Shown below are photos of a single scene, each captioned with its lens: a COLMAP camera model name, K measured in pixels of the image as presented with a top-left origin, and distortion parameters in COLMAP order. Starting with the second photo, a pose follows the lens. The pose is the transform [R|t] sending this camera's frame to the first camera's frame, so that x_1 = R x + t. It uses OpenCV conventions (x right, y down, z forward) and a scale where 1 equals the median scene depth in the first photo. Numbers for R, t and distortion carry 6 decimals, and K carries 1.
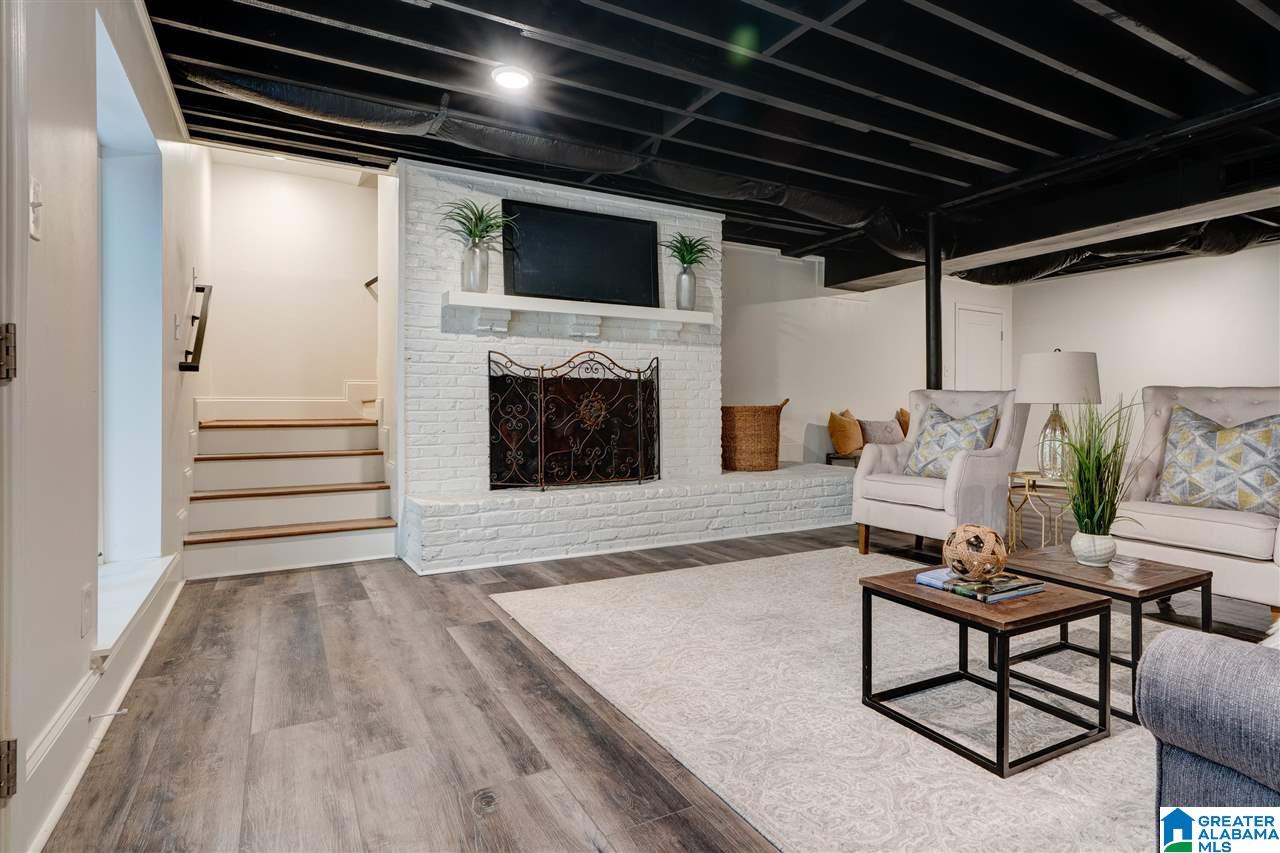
lens RADIAL K [[662.2, 0, 639.8], [0, 662.2, 419.4], [0, 0, 1]] dist [-0.004304, 0.000149]
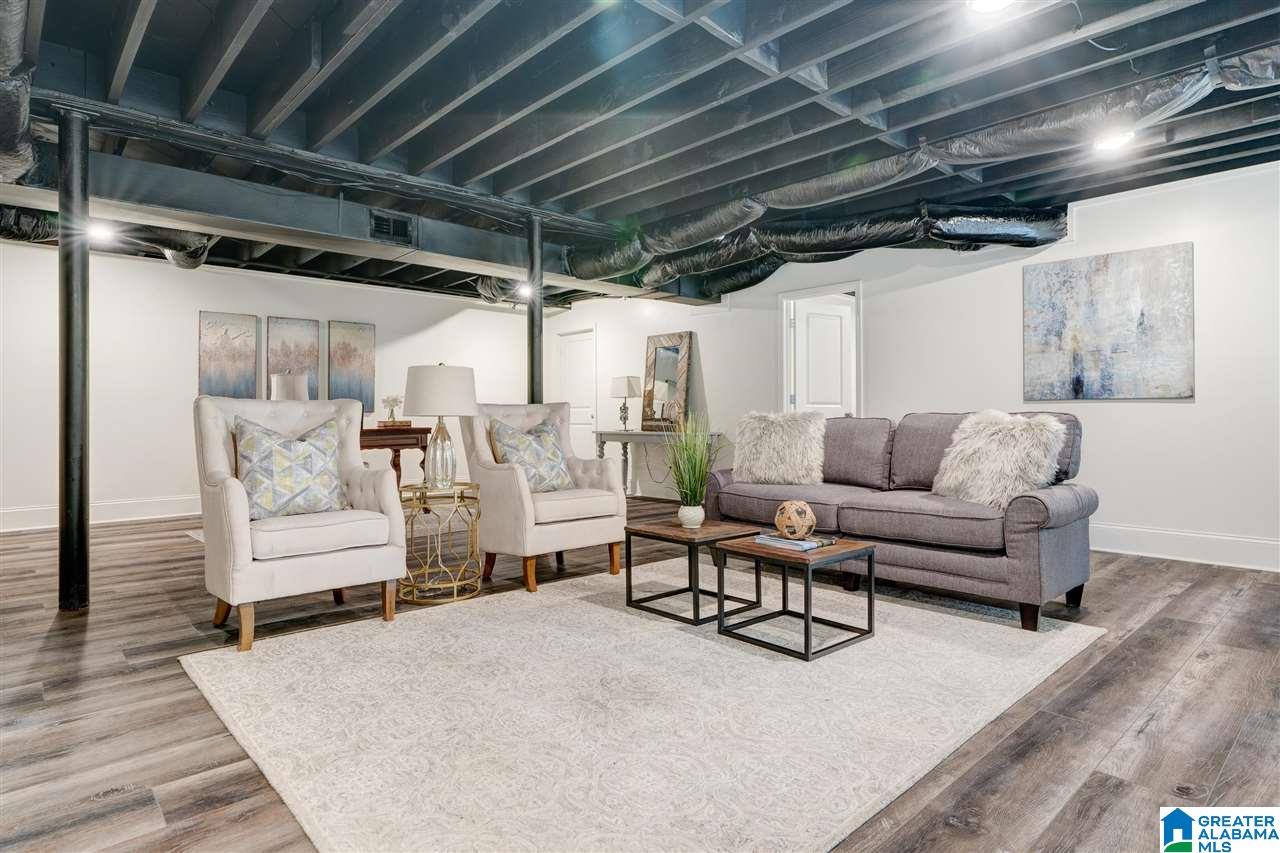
lens RADIAL K [[696.7, 0, 638.3], [0, 696.7, 419.4], [0, 0, 1]] dist [0.005743, 0.001431]
pose [[-0.244116, -0.008175, 0.969711, -0.830303], [0.017497, 0.999765, 0.012833, -0.045702], [-0.969588, 0.020100, -0.243916, 1.582839]]
